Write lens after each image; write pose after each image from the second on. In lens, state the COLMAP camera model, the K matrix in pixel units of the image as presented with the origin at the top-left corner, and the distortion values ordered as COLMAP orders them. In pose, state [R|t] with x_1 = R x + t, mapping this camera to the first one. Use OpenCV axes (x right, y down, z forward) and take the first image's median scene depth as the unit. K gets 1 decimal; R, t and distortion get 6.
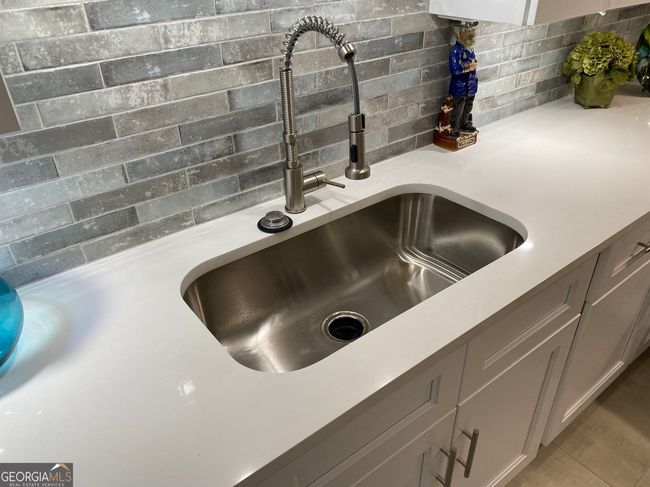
lens RADIAL K [[498.6, 0, 325.6], [0, 498.6, 238.8], [0, 0, 1]] dist [0.010280, -0.005439]
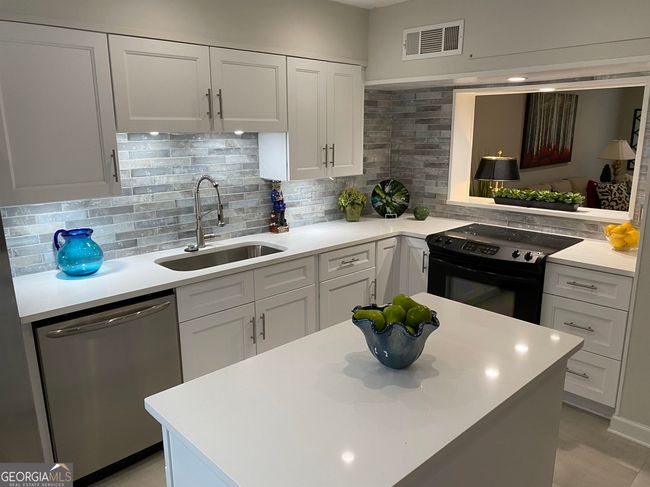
lens RADIAL K [[494.9, 0, 331.4], [0, 494.9, 243.9], [0, 0, 1]] dist [0.110239, -0.215596]
pose [[0.992563, -0.008690, 0.121422, 0.302476], [0.048127, 0.944200, -0.325838, 0.818720], [-0.111815, 0.329258, 0.937596, -1.502142]]
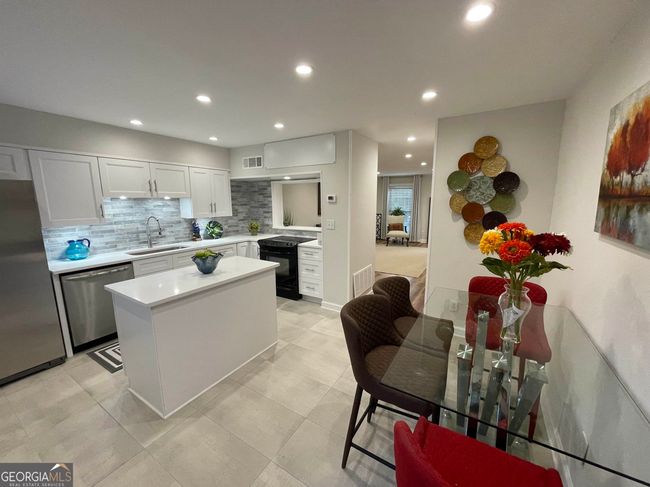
lens RADIAL K [[260.0, 0, 325.0], [0, 260.0, 243.5], [0, 0, 1]] dist [-0.000411, 0.000081]
pose [[0.932506, -0.042399, 0.358657, 0.779116], [0.178245, 0.917738, -0.354945, 1.381024], [-0.314104, 0.394917, 0.863354, -2.327372]]
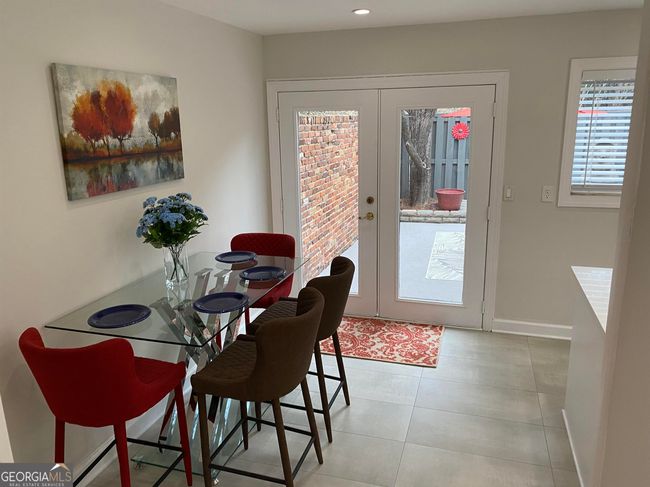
lens RADIAL K [[498.6, 0, 325.6], [0, 498.6, 238.8], [0, 0, 1]] dist [0.010280, -0.005439]
pose [[-0.815525, 0.175237, -0.551554, 2.656348], [-0.276512, 0.719243, 0.637363, -0.322700], [0.508391, 0.672296, -0.538105, -0.010825]]
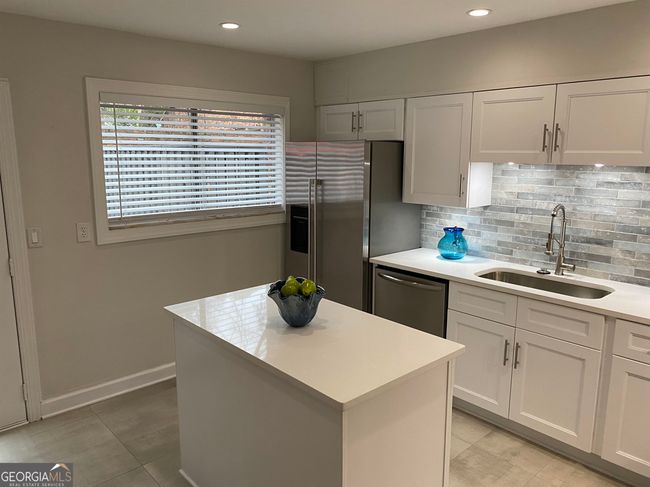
lens RADIAL K [[498.6, 0, 325.6], [0, 498.6, 238.8], [0, 0, 1]] dist [0.010280, -0.005439]
pose [[0.089103, 0.194963, -0.976755, 2.443707], [-0.535555, 0.836208, 0.118054, 0.132356], [0.839786, 0.512587, 0.178922, -0.578215]]
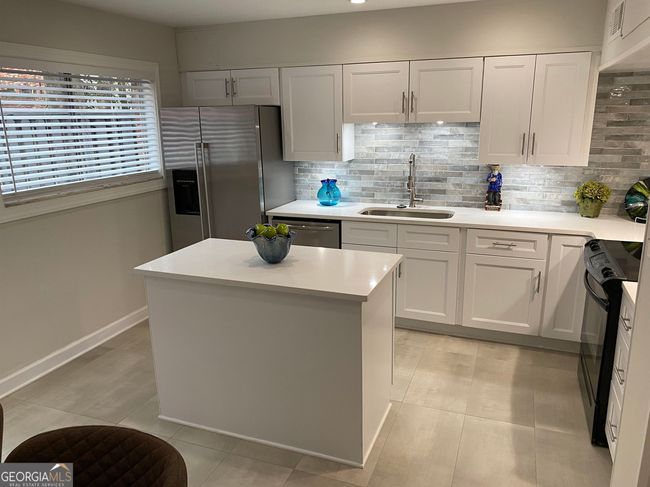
lens RADIAL K [[494.9, 0, 331.4], [0, 494.9, 243.9], [0, 0, 1]] dist [0.110239, -0.215596]
pose [[0.529341, 0.225881, -0.817787, 2.647469], [-0.449296, 0.892281, -0.044366, 0.601876], [0.719674, 0.390913, 0.573809, -1.324214]]
